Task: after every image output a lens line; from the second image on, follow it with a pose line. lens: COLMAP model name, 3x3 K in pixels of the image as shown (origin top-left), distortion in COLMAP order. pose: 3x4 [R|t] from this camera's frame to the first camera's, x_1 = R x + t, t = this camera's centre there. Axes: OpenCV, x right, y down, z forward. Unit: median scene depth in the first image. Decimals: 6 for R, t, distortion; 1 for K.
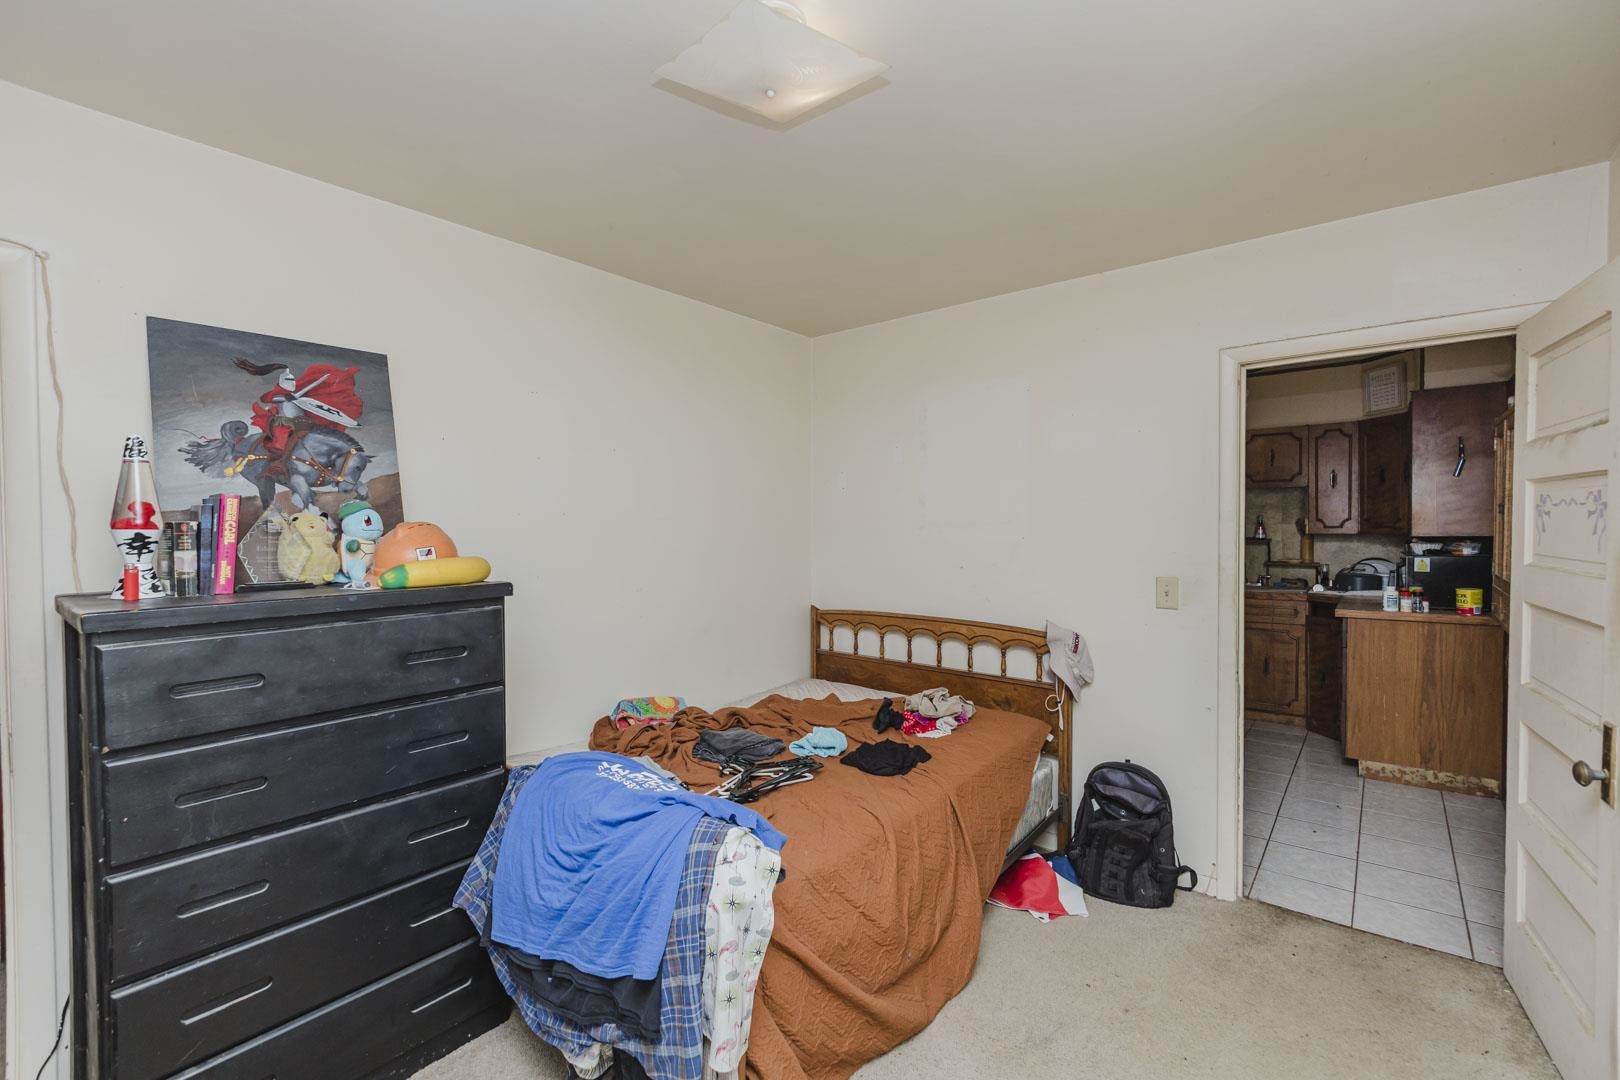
lens RADIAL K [[689.9, 0, 813.0], [0, 689.9, 537.1], [0, 0, 1]] dist [-0.011385, -0.000108]
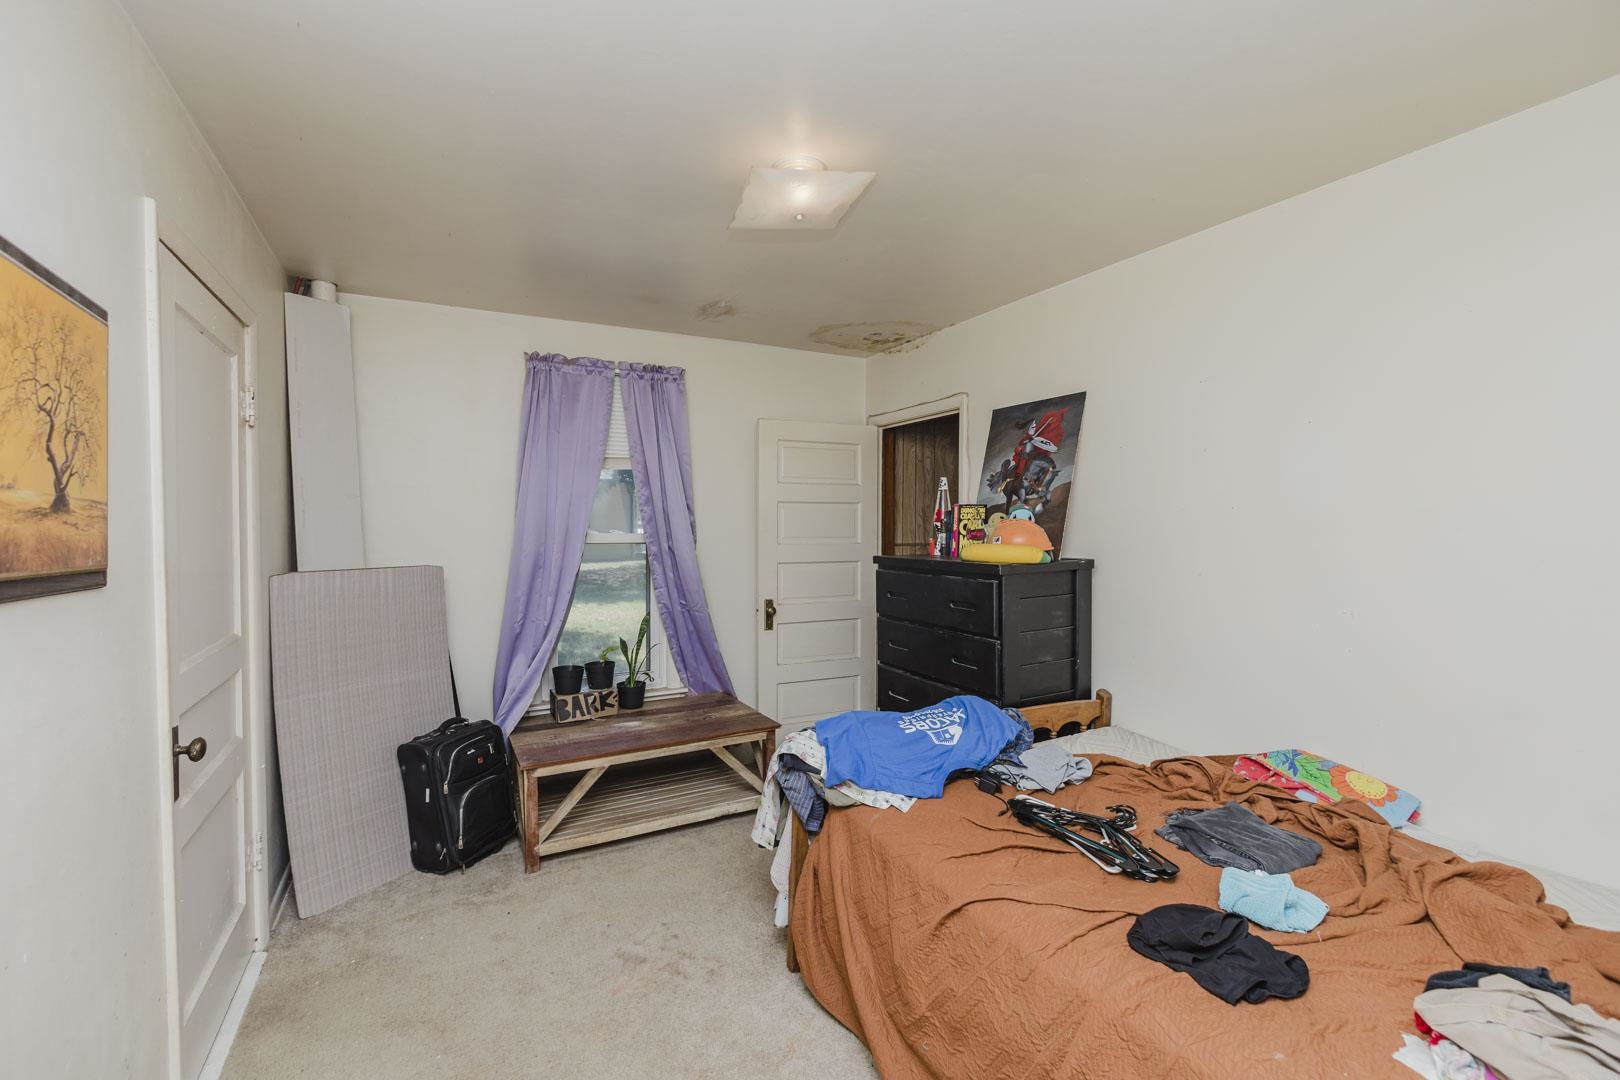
lens RADIAL K [[689.9, 0, 813.0], [0, 689.9, 537.1], [0, 0, 1]] dist [-0.011385, -0.000108]
pose [[-0.364859, 0.027076, -0.930669, 0.902812], [-0.018046, 0.999184, 0.036145, -0.026461], [0.930888, 0.029983, -0.364072, 1.112723]]
